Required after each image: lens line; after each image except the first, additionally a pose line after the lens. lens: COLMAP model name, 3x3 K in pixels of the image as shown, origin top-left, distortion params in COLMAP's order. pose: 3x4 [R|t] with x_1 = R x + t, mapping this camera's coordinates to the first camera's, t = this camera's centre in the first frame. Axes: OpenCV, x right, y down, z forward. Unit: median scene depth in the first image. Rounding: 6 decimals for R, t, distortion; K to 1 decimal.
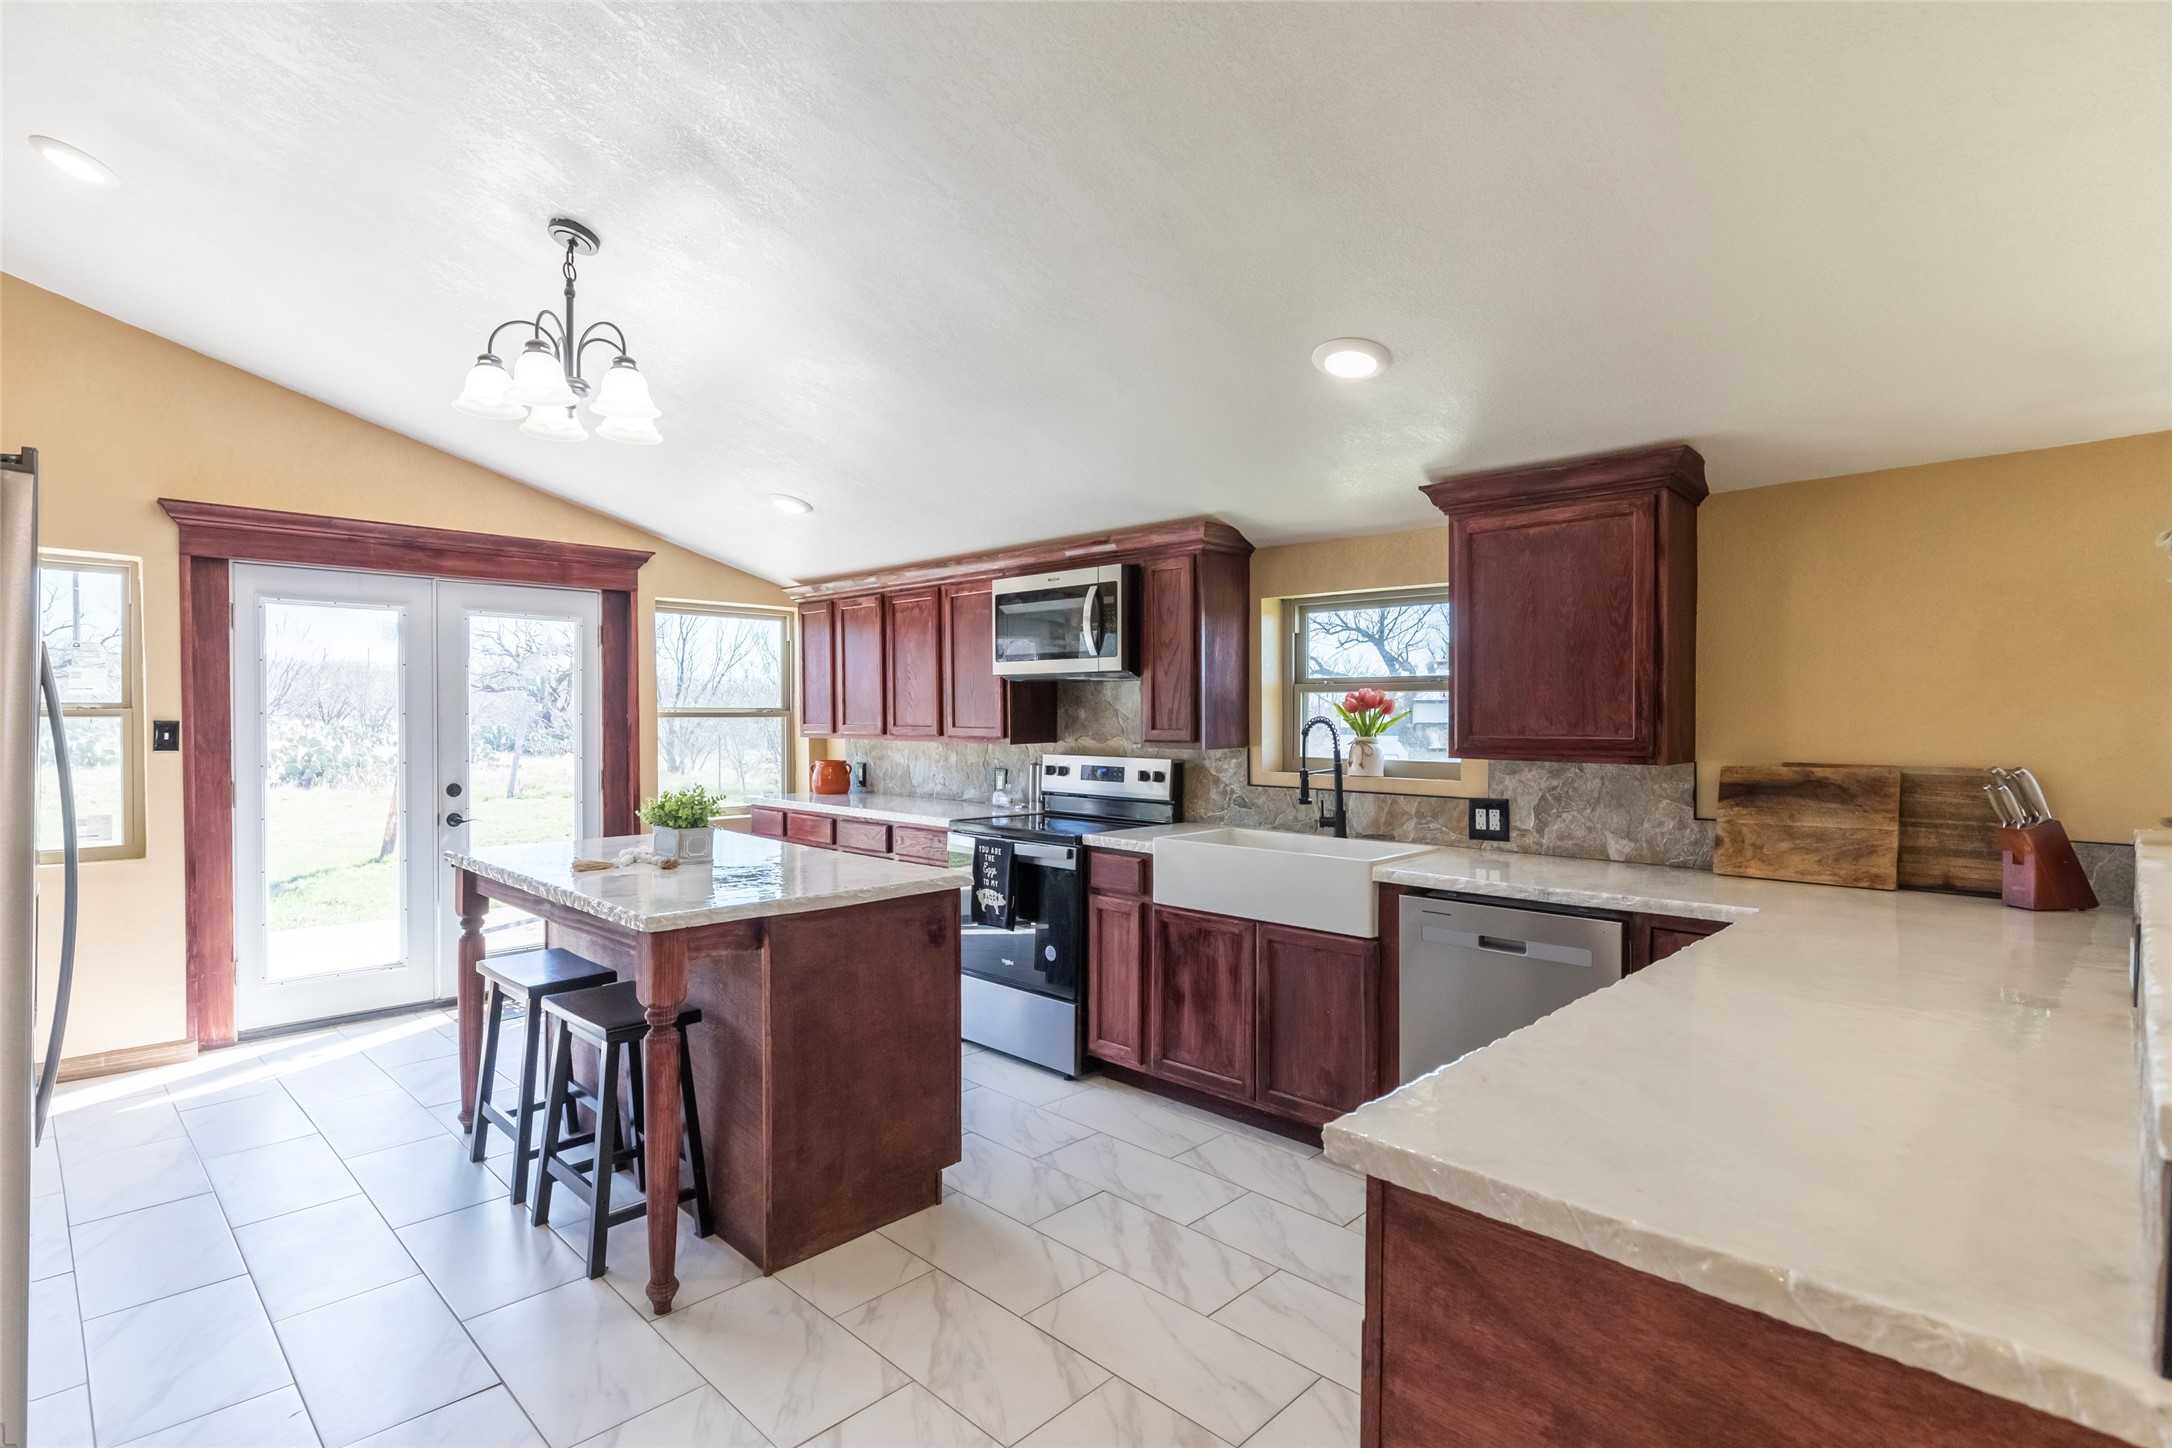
lens RADIAL K [[1048.7, 0, 1090.4], [0, 1048.7, 733.5], [0, 0, 1]] dist [0.003471, 0.000413]
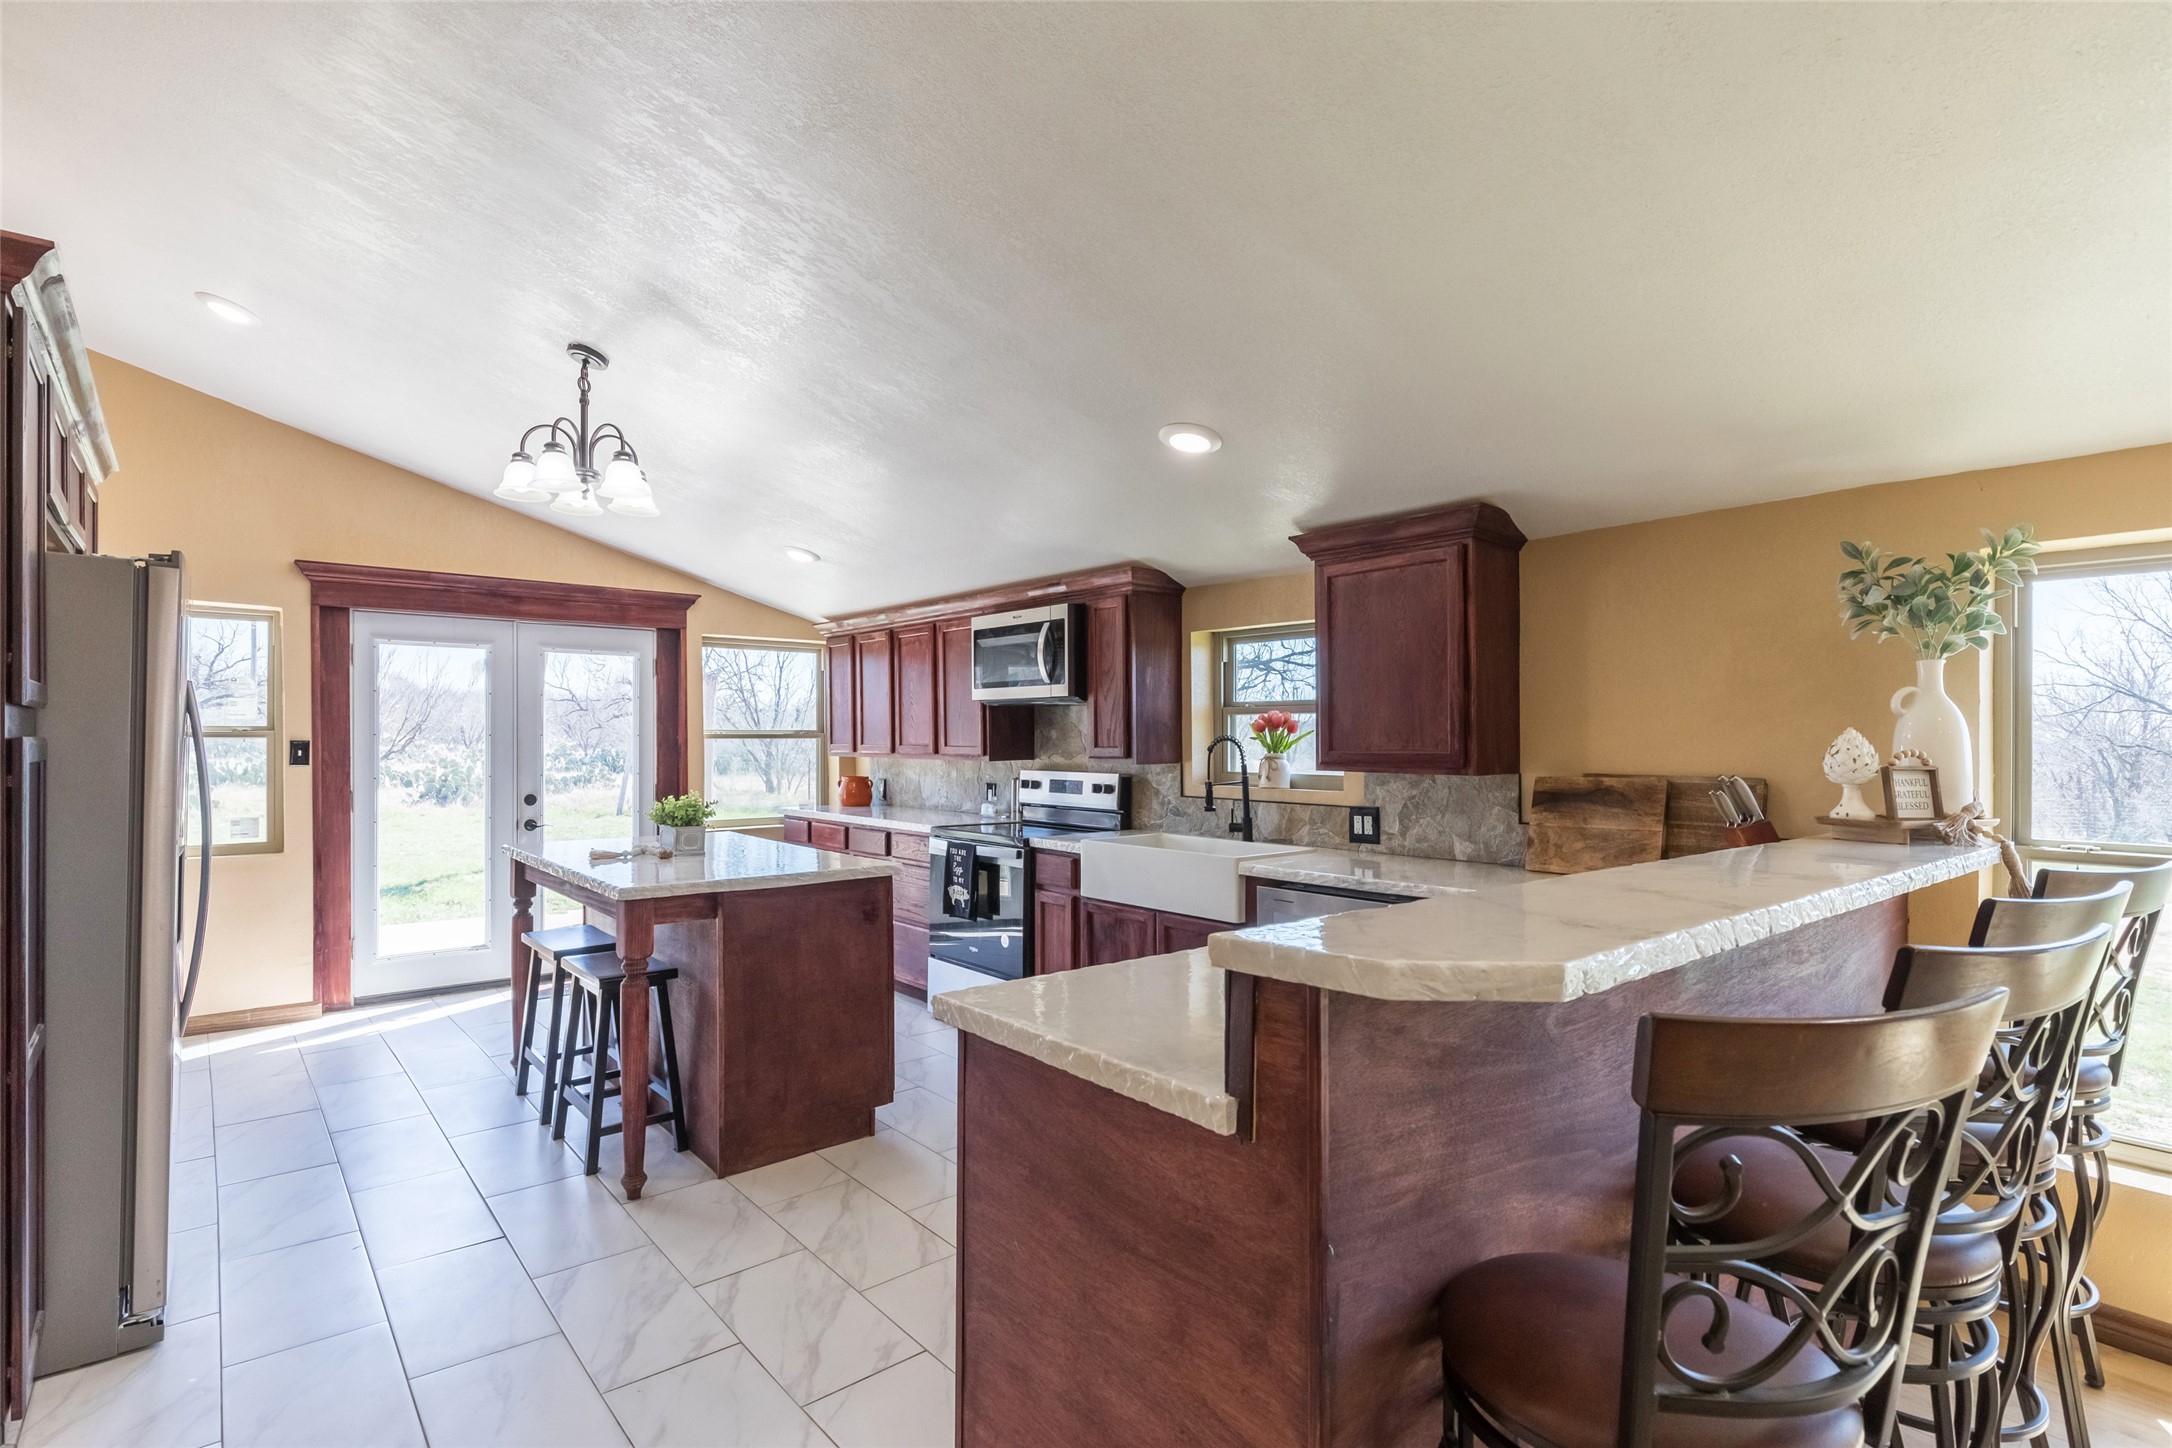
lens RADIAL K [[1045.0, 0, 1092.8], [0, 1045.0, 743.8], [0, 0, 1]] dist [0.009326, -0.002241]
pose [[0.995518, -0.000838, -0.094570, 0.164572], [-0.000368, 0.999919, -0.012736, 0.007011], [0.094573, 0.012713, 0.995437, -0.137749]]
